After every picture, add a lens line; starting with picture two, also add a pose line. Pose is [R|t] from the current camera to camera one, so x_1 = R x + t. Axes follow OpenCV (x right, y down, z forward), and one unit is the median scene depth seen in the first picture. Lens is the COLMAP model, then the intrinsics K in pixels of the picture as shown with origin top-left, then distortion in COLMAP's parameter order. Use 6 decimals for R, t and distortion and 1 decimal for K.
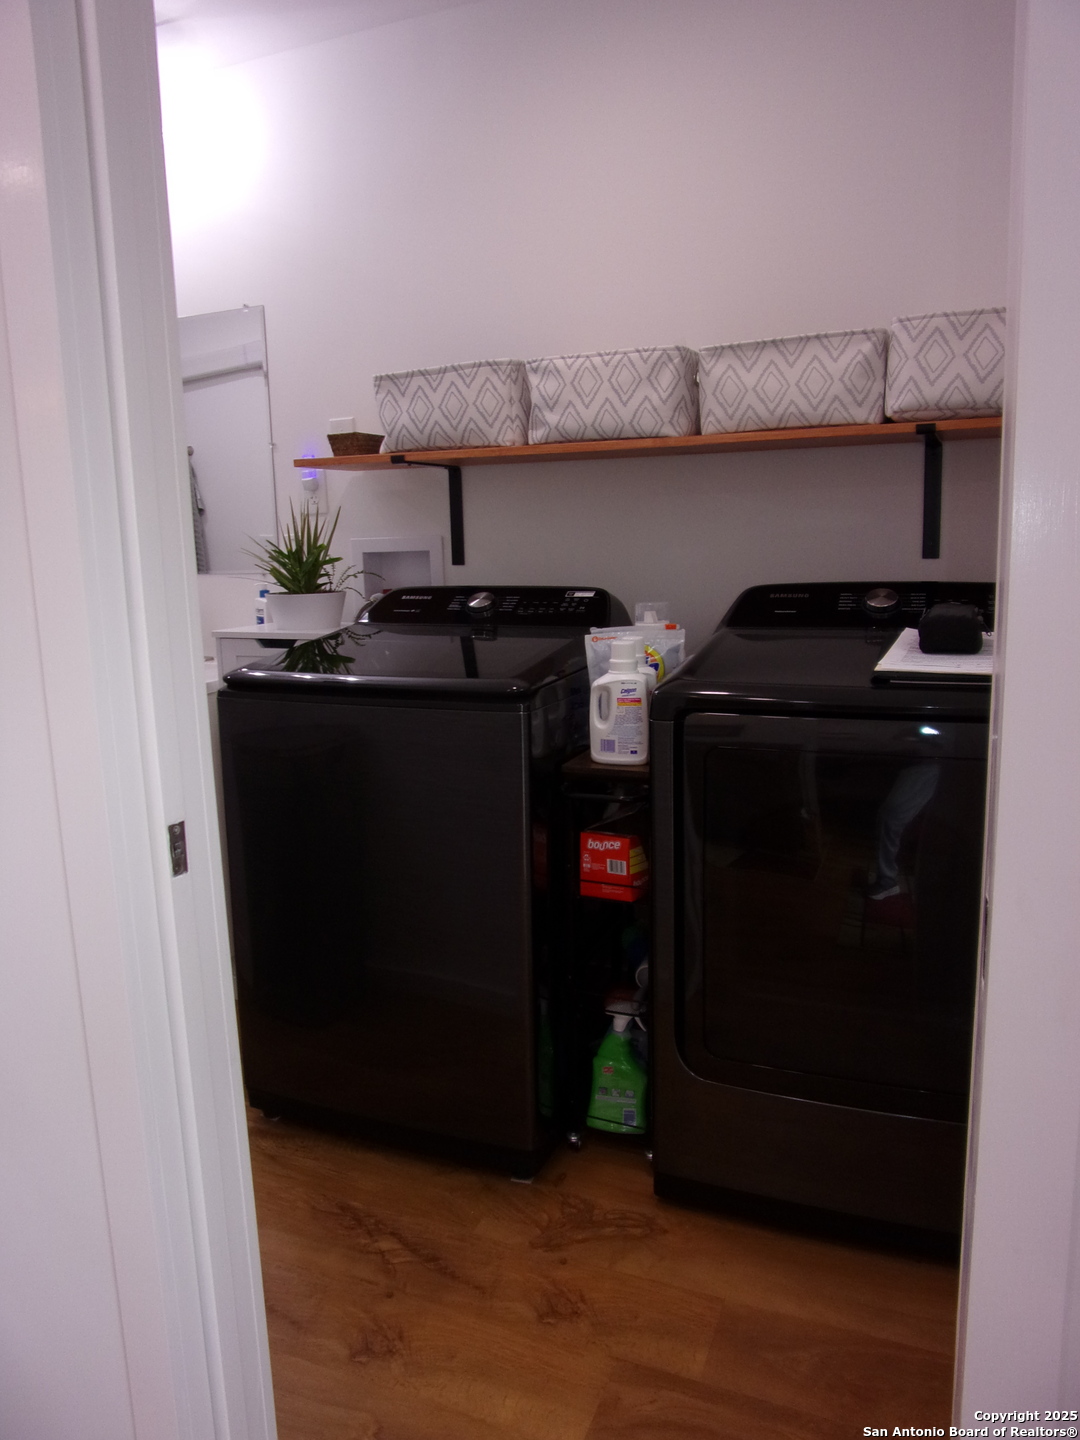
lens RADIAL K [[1039.5, 0, 540.0], [0, 1039.5, 720.0], [0, 0, 1]] dist [-0.036338, 0.031791]
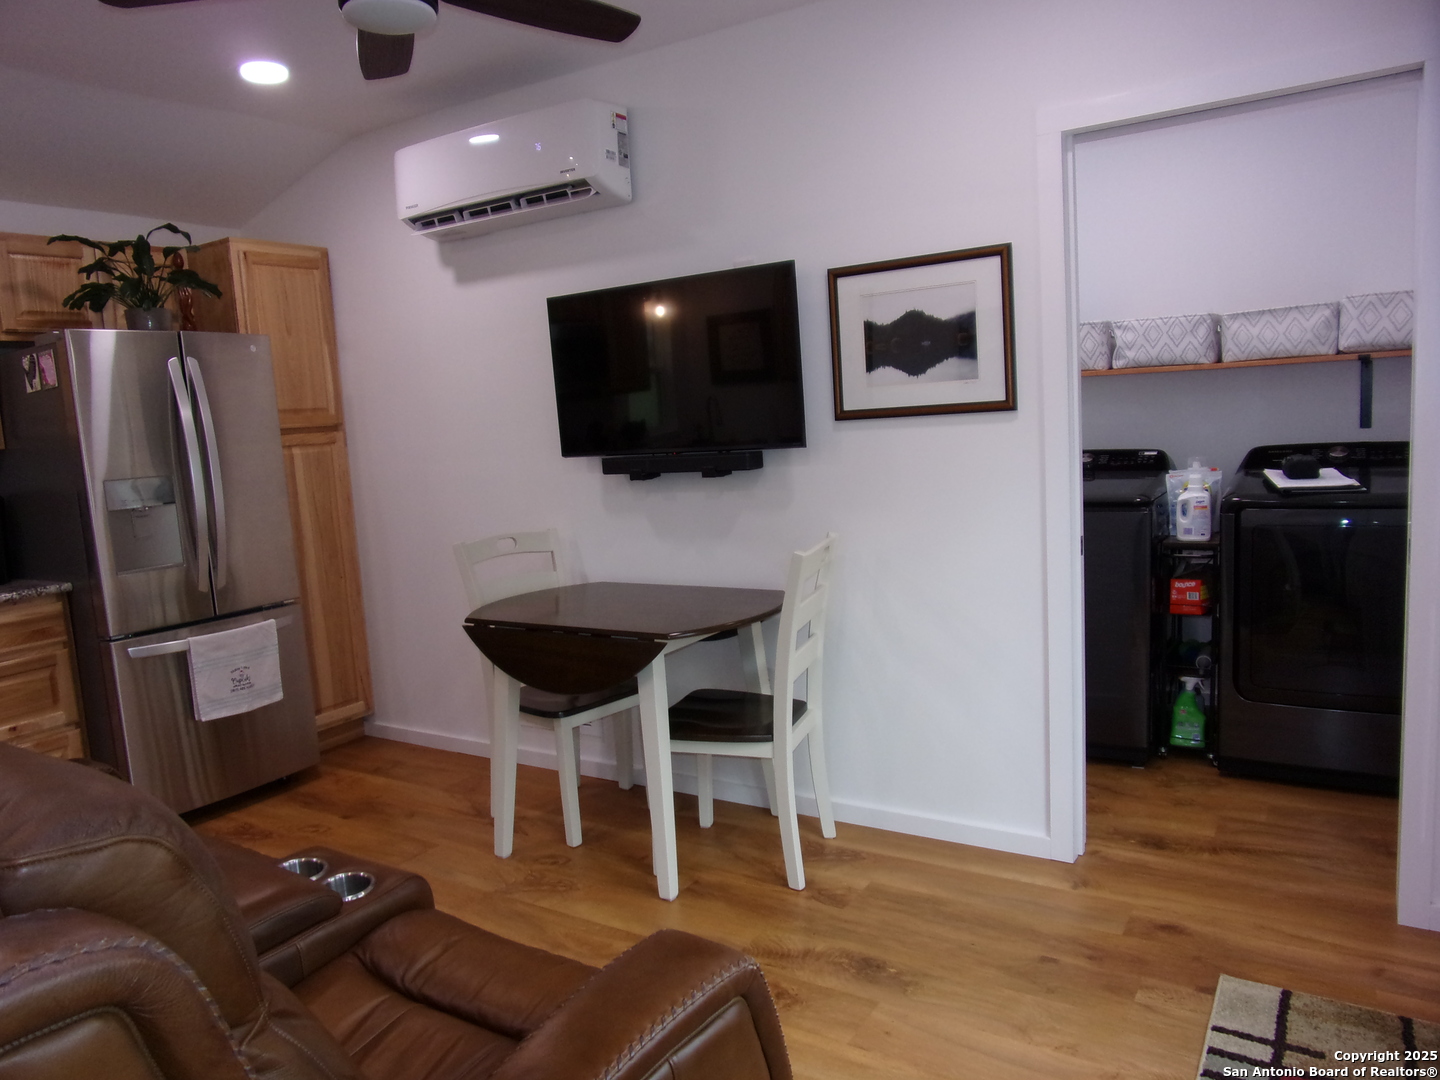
lens RADIAL K [[1026.7, 0, 720.0], [0, 1026.7, 540.0], [0, 0, 1]] dist [-0.037813, 0.040604]
pose [[0.984385, -0.003906, -0.175988, -0.406873], [-0.004166, 0.998957, -0.045476, 0.116964], [0.175982, 0.045499, 0.983341, -0.895190]]
